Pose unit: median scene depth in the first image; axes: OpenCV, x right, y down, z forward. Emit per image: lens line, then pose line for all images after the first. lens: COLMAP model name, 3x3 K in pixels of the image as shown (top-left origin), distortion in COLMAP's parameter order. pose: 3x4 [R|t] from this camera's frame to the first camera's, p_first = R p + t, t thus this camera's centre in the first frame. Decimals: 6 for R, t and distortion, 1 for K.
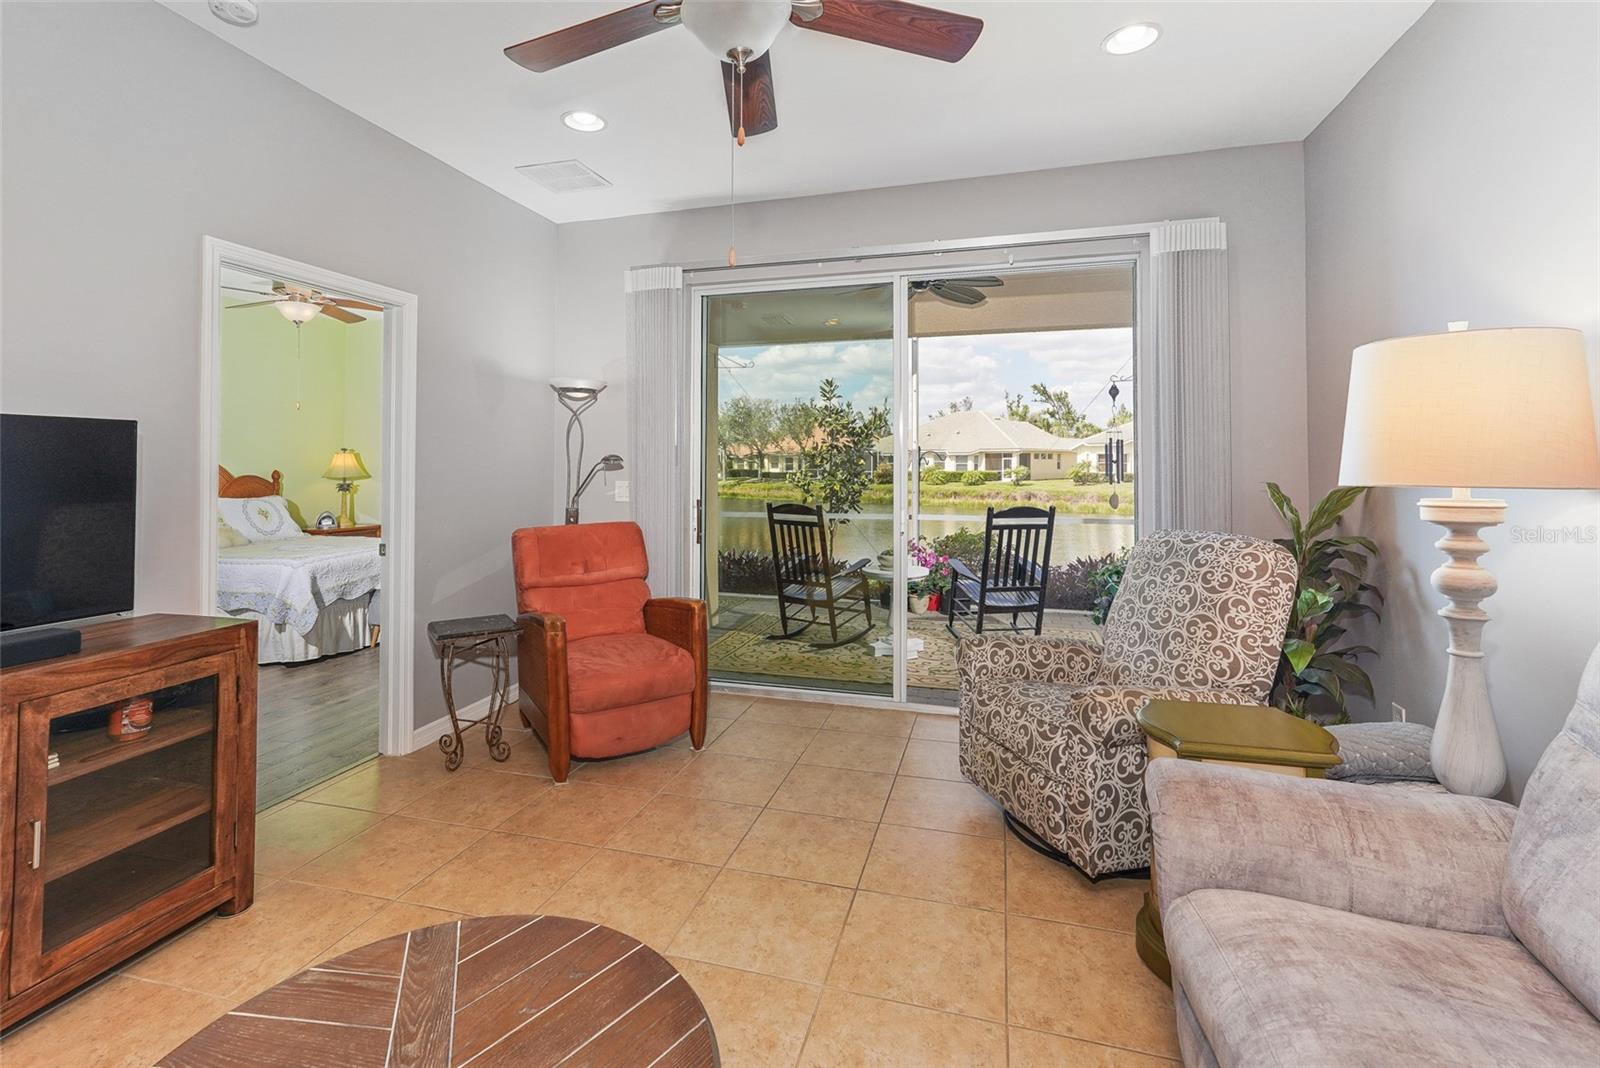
lens RADIAL K [[712.9, 0, 797.5], [0, 712.9, 466.4], [0, 0, 1]] dist [0.017797, 0.000754]
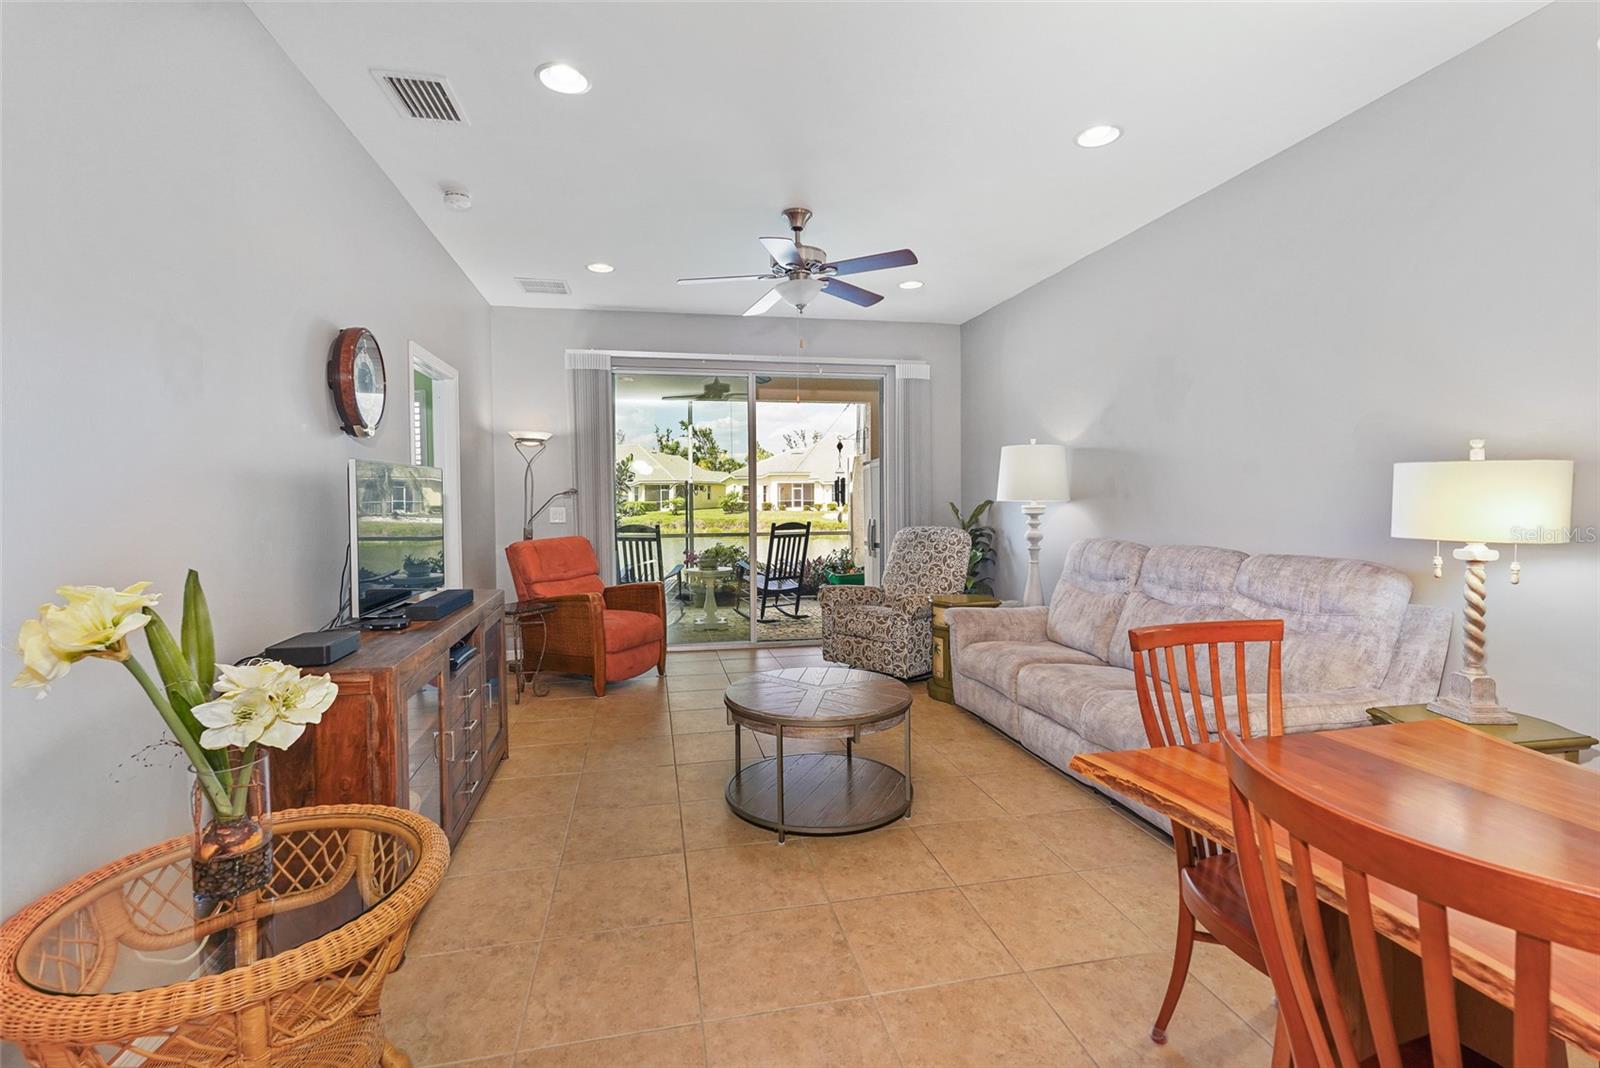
lens RADIAL K [[718.3, 0, 779.6], [0, 718.3, 520.8], [0, 0, 1]] dist [0.011503, 0.000431]
pose [[0.890451, -0.020317, 0.454626, -0.406849], [0.005793, 0.999428, 0.033318, 0.003057], [-0.455042, -0.027035, 0.890059, -0.340021]]
